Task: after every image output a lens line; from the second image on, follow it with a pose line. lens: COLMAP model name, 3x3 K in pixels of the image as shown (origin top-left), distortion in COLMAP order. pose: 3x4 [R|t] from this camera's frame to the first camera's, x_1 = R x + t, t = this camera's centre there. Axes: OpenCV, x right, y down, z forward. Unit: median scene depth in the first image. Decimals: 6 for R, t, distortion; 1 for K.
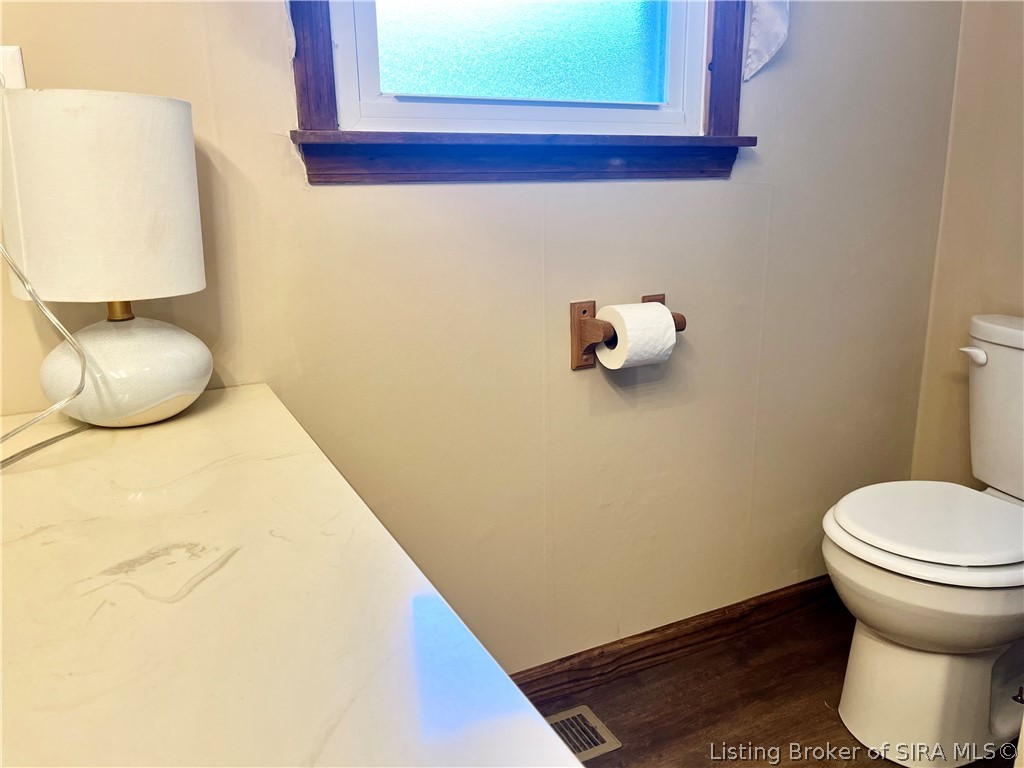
lens RADIAL K [[775.1, 0, 512.0], [0, 775.1, 384.0], [0, 0, 1]] dist [0.090301, -0.117874]
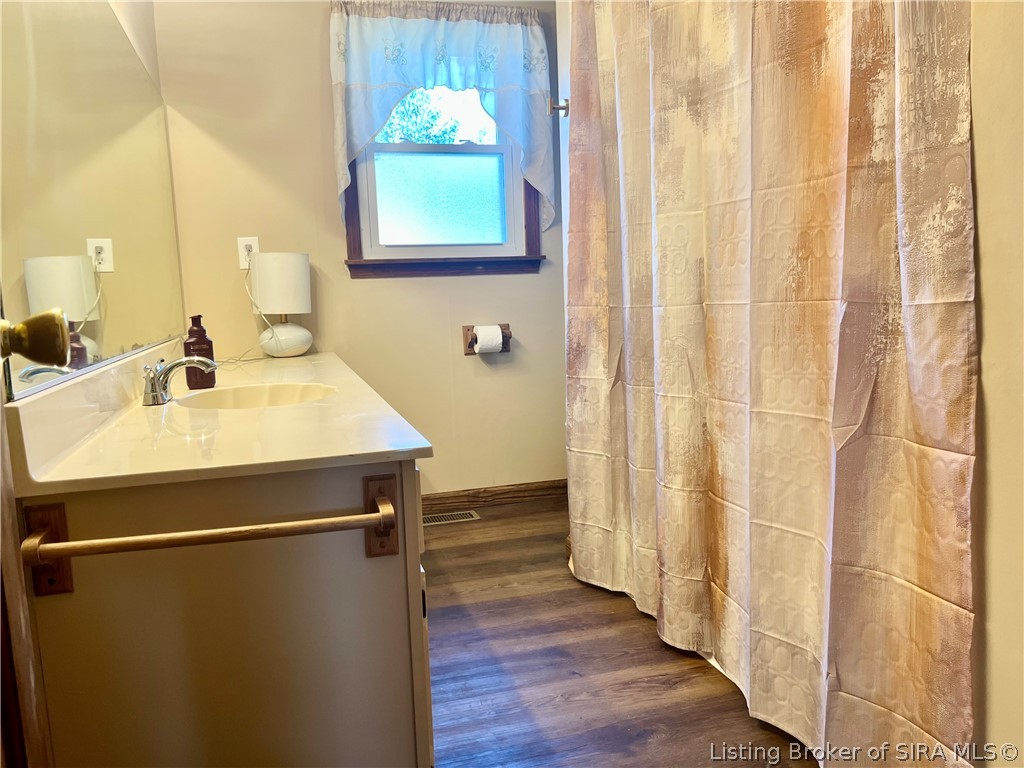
lens RADIAL K [[775.1, 0, 512.0], [0, 775.1, 384.0], [0, 0, 1]] dist [0.090301, -0.117874]
pose [[0.987201, -0.012702, -0.158974, 0.698121], [-0.010861, 0.989154, -0.146483, 0.482298], [0.159110, 0.146334, 0.976356, -1.454251]]
